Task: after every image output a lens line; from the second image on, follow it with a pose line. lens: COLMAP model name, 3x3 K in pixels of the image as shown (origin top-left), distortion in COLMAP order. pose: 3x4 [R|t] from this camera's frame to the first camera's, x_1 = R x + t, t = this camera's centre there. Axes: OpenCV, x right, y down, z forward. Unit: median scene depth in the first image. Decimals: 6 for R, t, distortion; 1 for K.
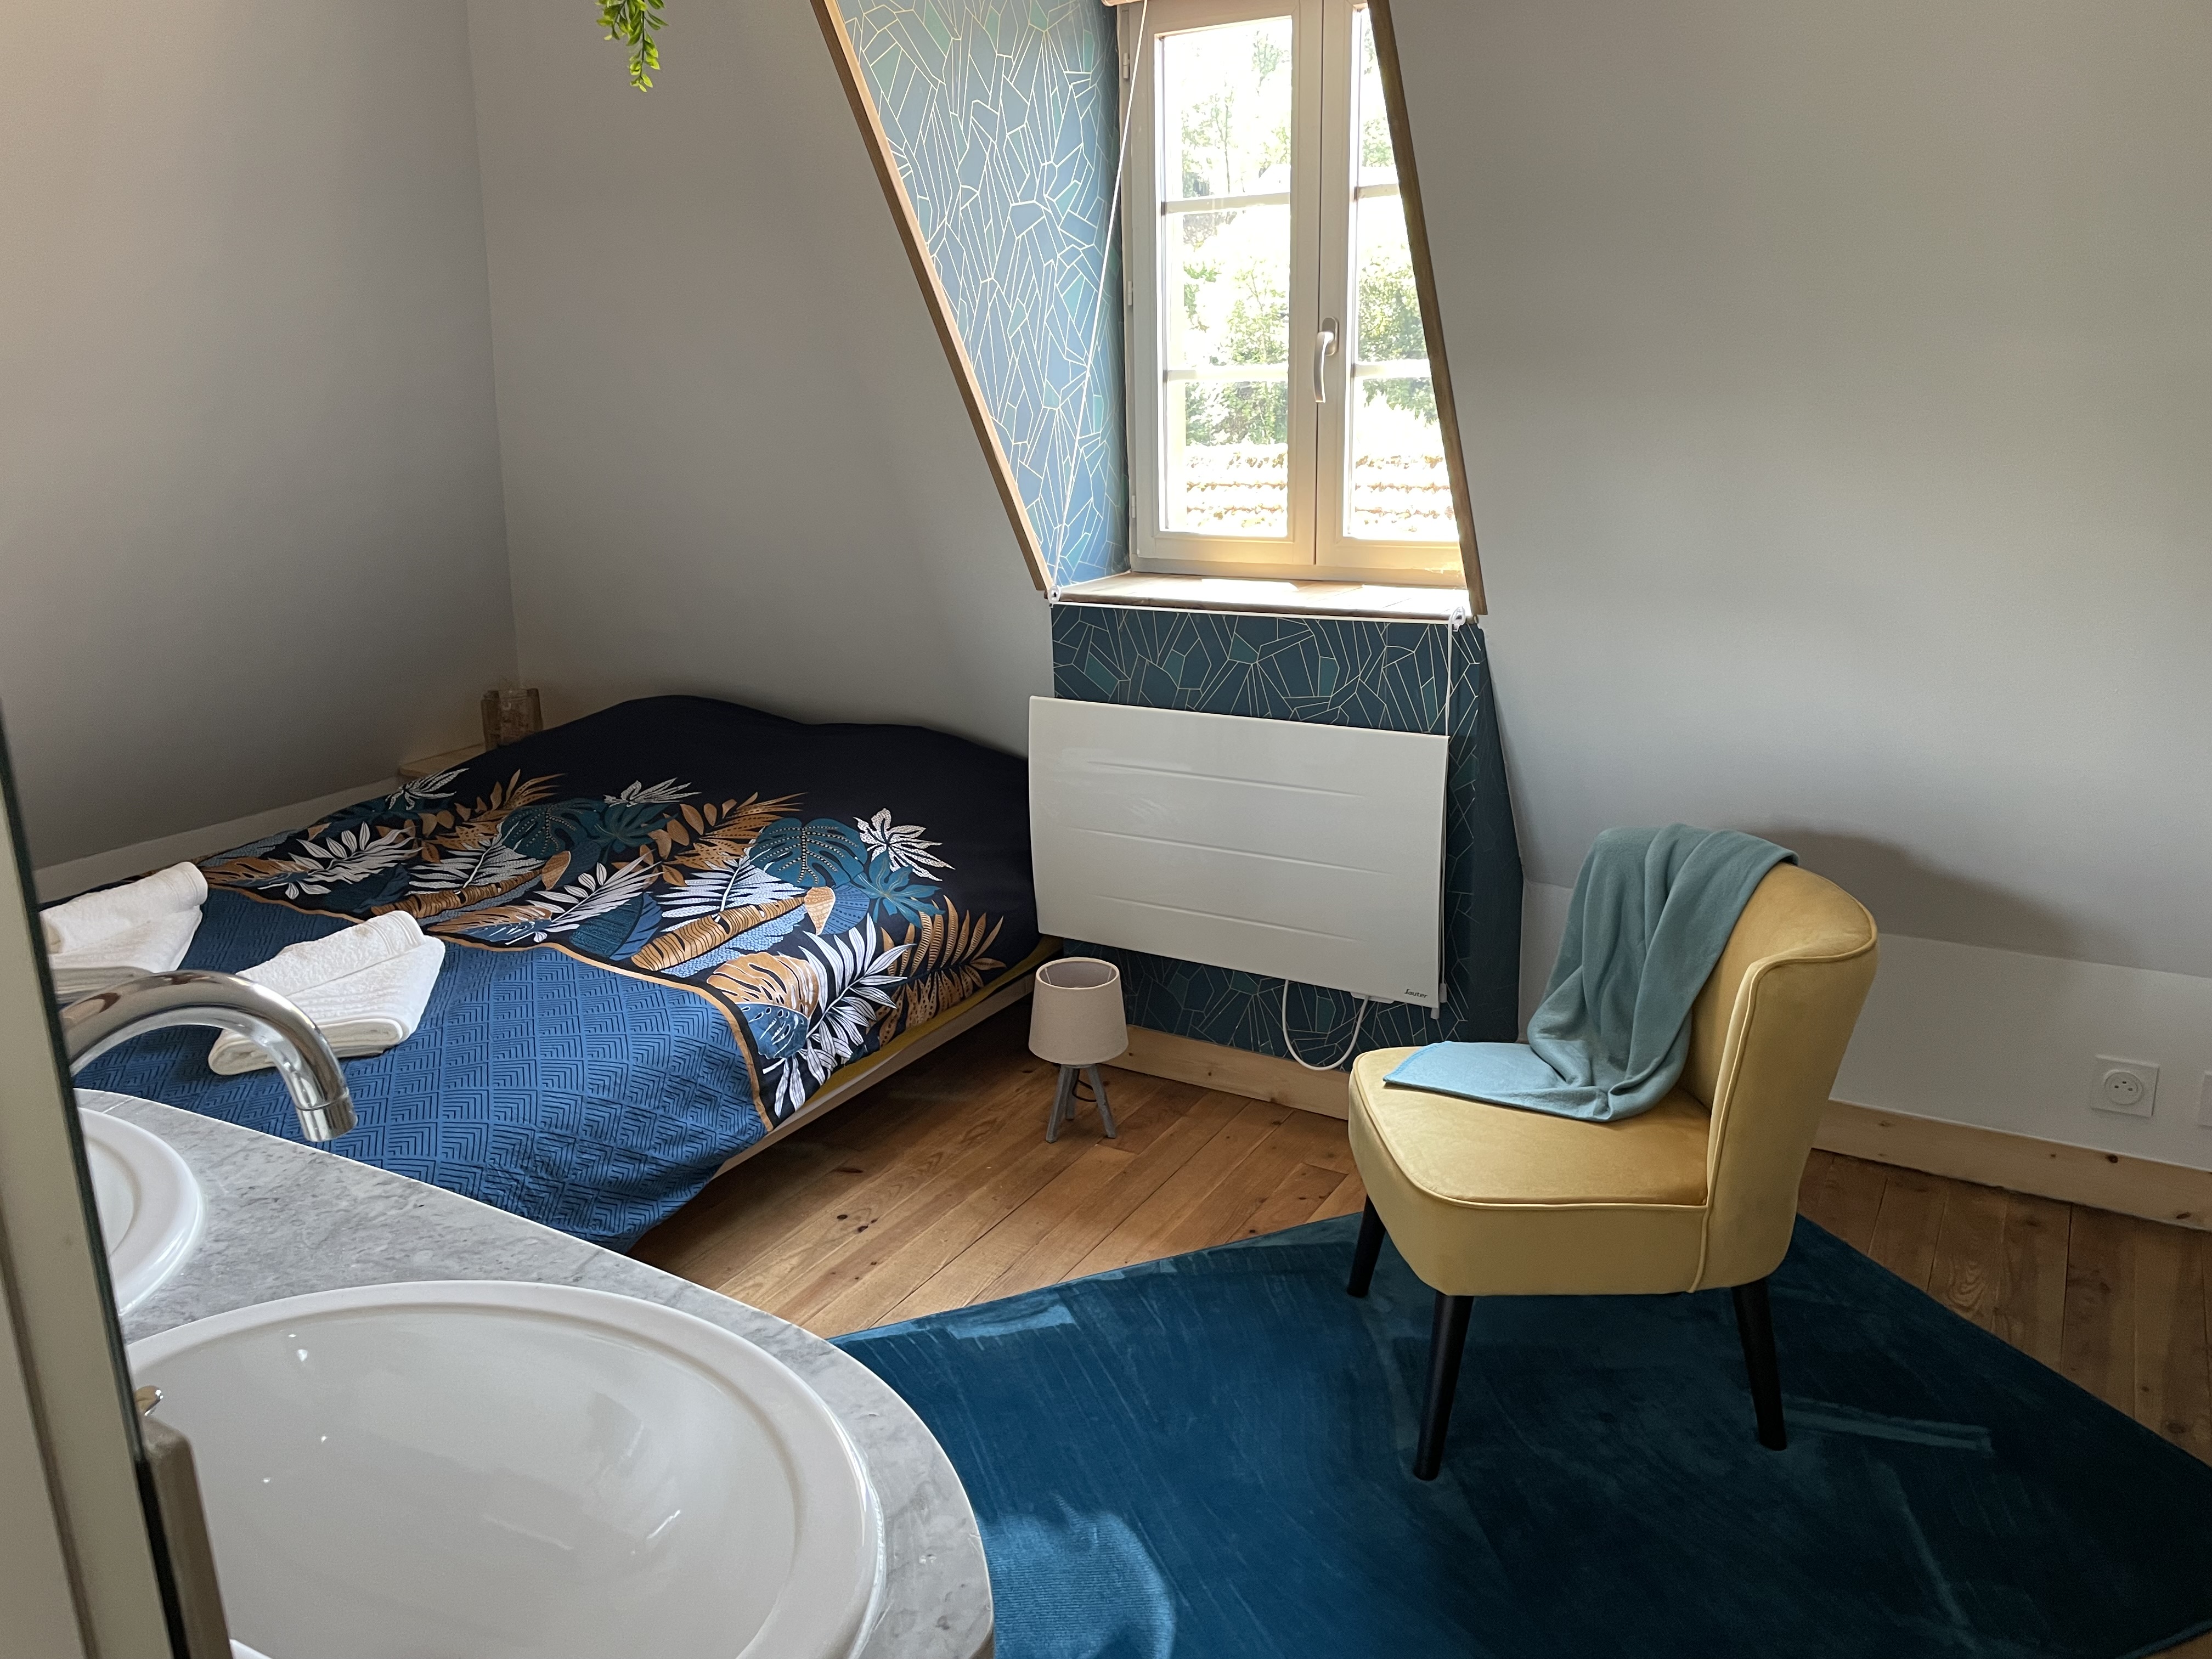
lens RADIAL K [[1610.2, 0, 1106.0], [0, 1610.2, 829.5], [0, 0, 1]] dist [0.081035, -0.000567]
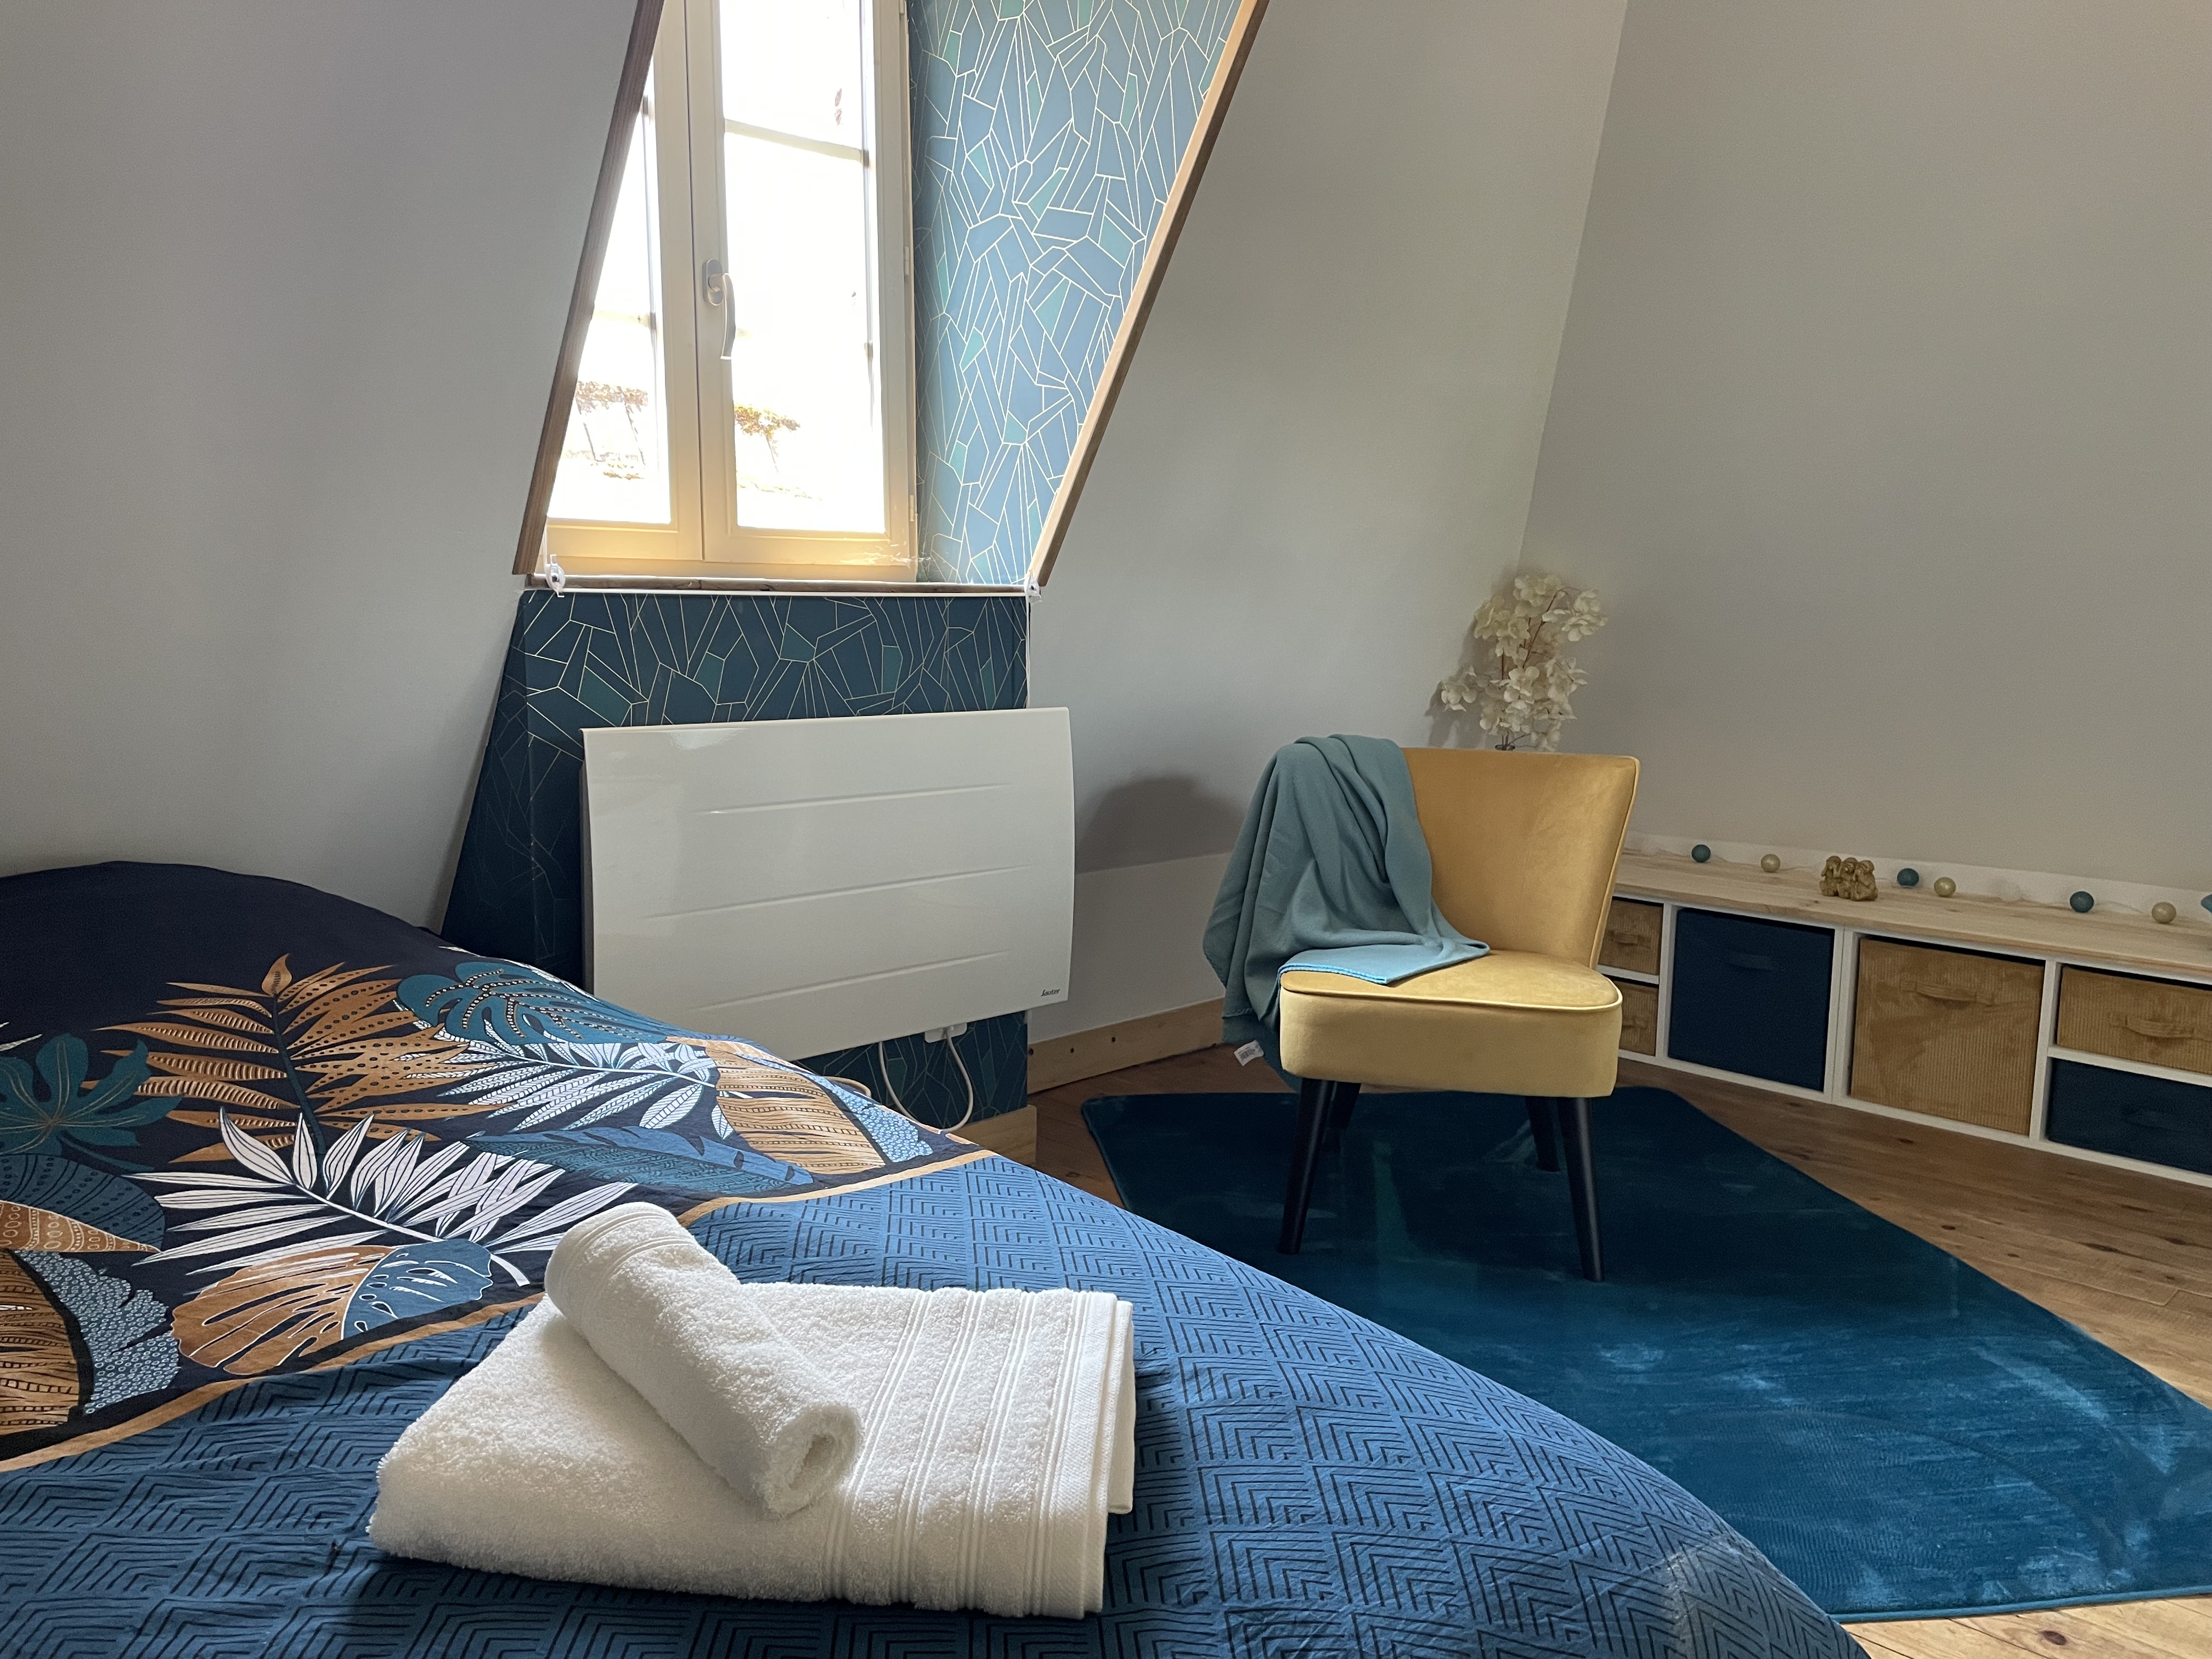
lens RADIAL K [[1648.8, 0, 1106.0], [0, 1648.8, 829.5], [0, 0, 1]] dist [0.022136, -0.000311]
pose [[0.249022, -0.115773, 0.961553, -0.676238], [0.239499, 0.969355, 0.054687, -0.030140], [-0.938418, 0.216673, 0.269118, 0.653915]]
